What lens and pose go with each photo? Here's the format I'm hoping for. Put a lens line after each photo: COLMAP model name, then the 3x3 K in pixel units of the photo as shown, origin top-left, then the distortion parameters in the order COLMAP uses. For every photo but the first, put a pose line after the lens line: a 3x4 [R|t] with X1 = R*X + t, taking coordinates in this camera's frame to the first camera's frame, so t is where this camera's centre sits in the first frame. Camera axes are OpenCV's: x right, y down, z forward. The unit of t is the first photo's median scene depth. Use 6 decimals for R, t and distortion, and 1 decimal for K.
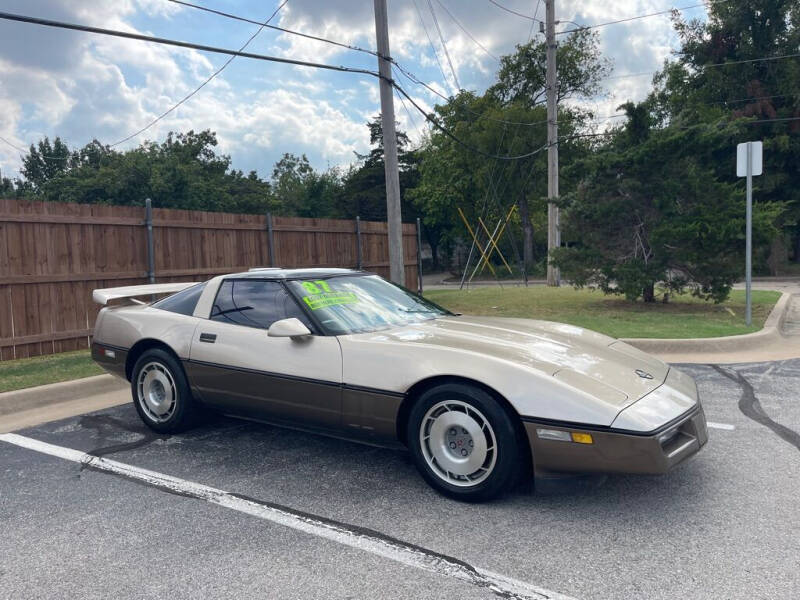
lens RADIAL K [[603.0, 0, 394.8], [0, 603.0, 307.4], [0, 0, 1]] dist [0.073823, -0.096387]
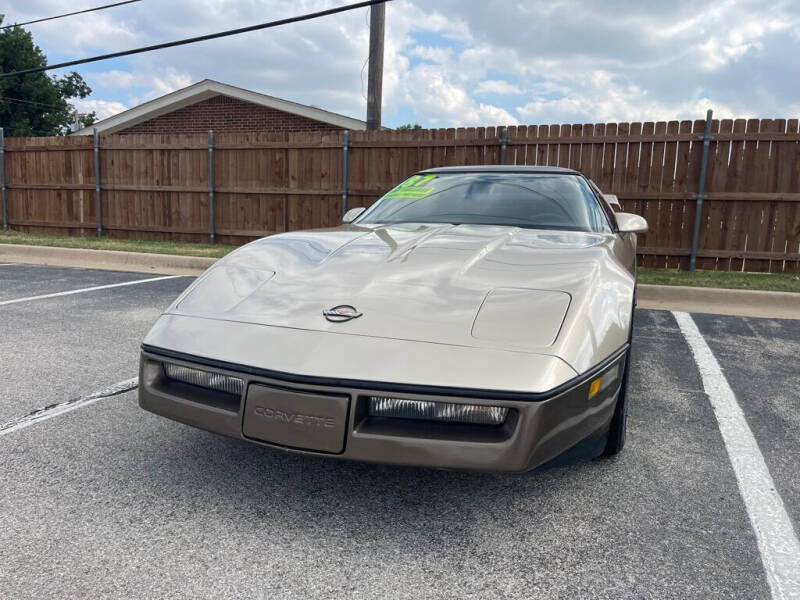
lens RADIAL K [[603.0, 0, 400.6], [0, 603.0, 299.0], [0, 0, 1]] dist [0.073823, -0.096387]
pose [[0.216263, 0.180295, -0.959544, 0.719275], [-0.110443, 0.981011, 0.159437, -0.000673], [0.970068, 0.071495, 0.232069, 0.686881]]
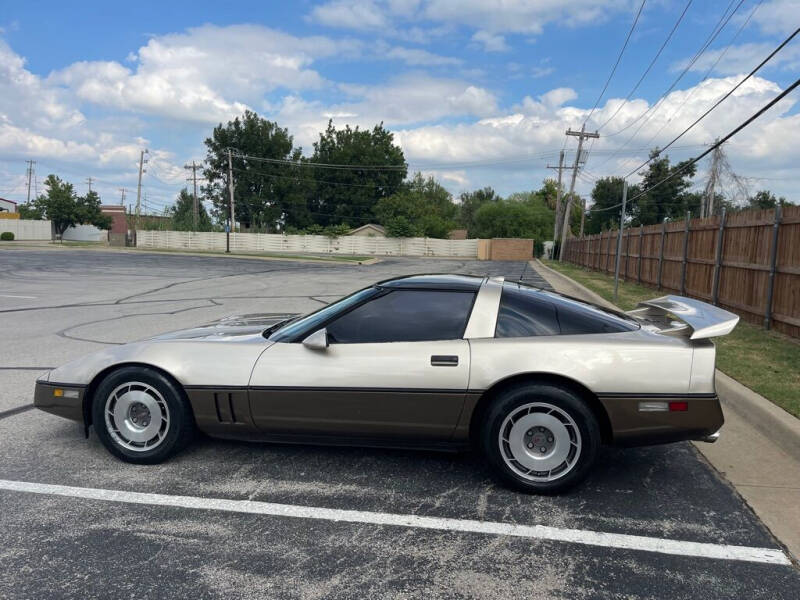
lens RADIAL K [[603.0, 0, 406.8], [0, 603.0, 307.6], [0, 0, 1]] dist [0.073823, -0.096387]
pose [[-0.919666, 0.052399, -0.389190, 0.256175], [-0.027393, 0.980084, 0.196685, -0.198310], [0.391745, 0.191545, -0.899914, 1.855070]]
